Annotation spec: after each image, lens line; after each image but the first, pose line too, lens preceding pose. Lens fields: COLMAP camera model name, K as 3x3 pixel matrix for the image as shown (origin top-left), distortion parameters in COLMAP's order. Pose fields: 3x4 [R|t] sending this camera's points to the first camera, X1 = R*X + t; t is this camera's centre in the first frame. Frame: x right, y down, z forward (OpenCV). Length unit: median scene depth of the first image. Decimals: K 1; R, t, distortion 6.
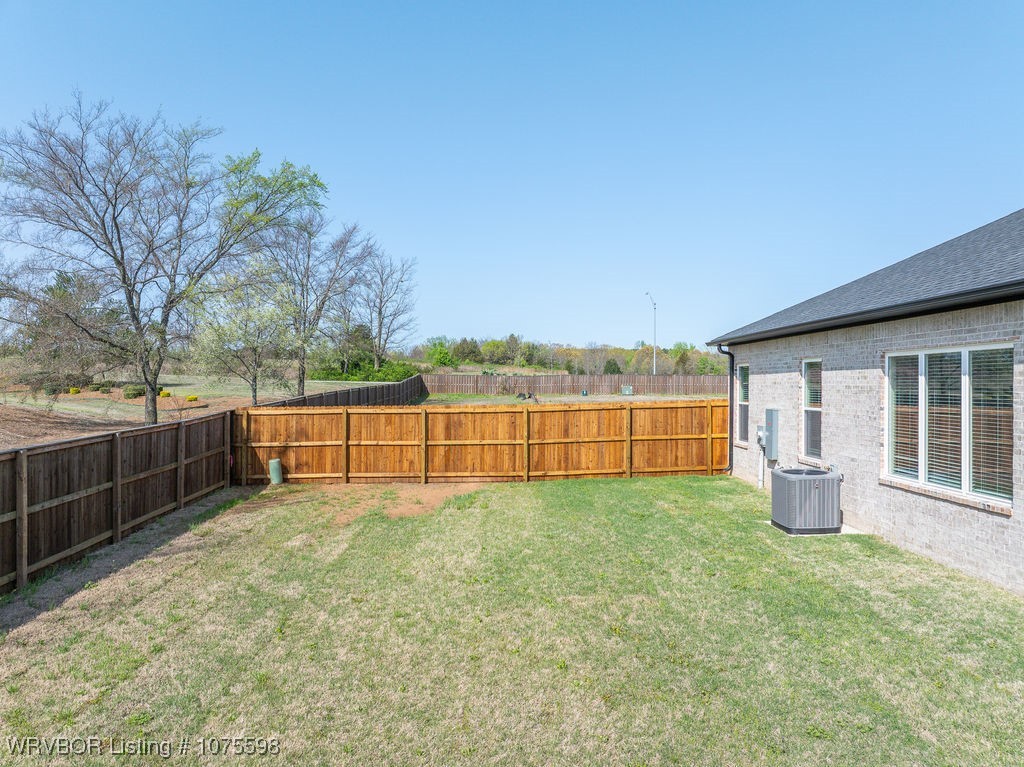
lens RADIAL K [[723.2, 0, 512.0], [0, 723.2, 383.5], [0, 0, 1]] dist [-0.030069, -0.003802]
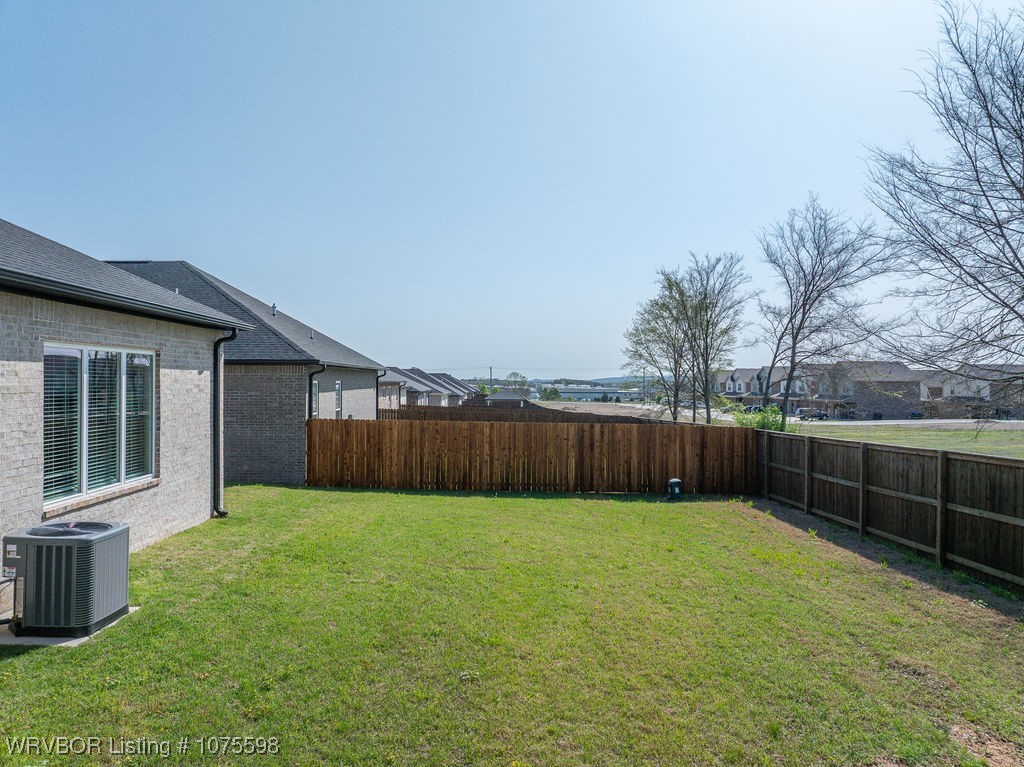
lens RADIAL K [[723.2, 0, 512.0], [0, 723.2, 383.5], [0, 0, 1]] dist [-0.030069, -0.003802]
pose [[-0.999972, -0.005106, 0.005485, 0.020177], [-0.005106, 0.999987, 0.000010, -0.000962], [-0.005485, -0.000018, -0.999985, 1.095836]]
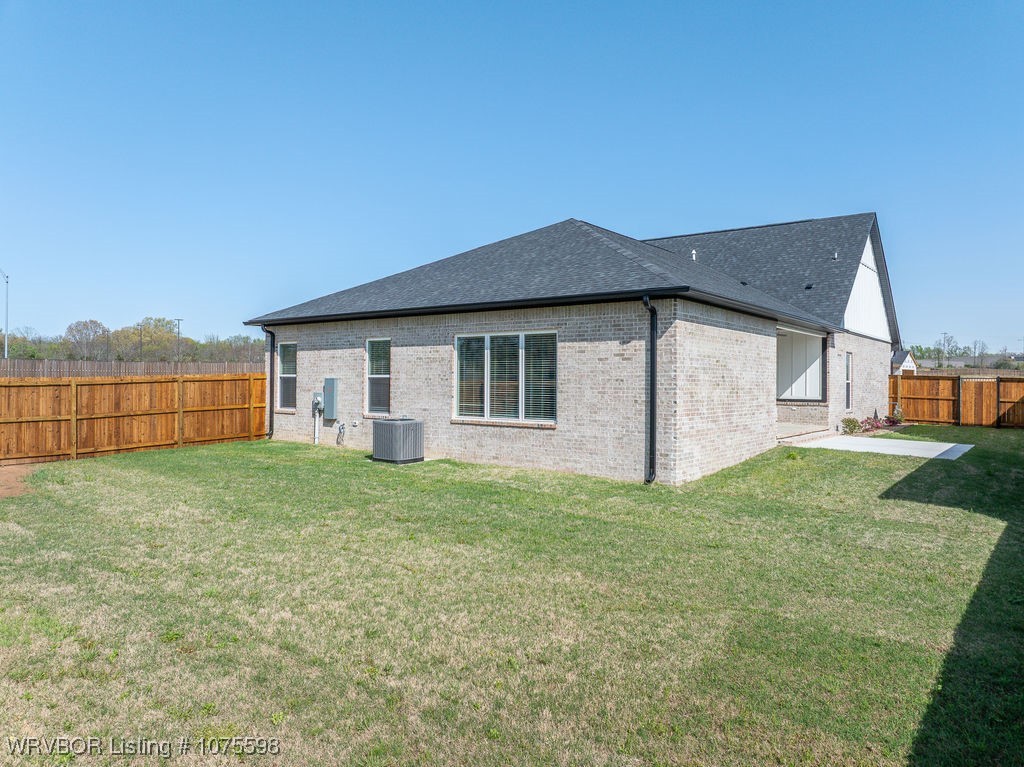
lens RADIAL K [[723.2, 0, 512.0], [0, 723.2, 383.5], [0, 0, 1]] dist [-0.030069, -0.003802]
pose [[0.636090, -0.004580, 0.771602, -0.352476], [-0.004519, 0.999943, 0.009661, 0.027404], [-0.771602, -0.009632, 0.636033, -0.024743]]
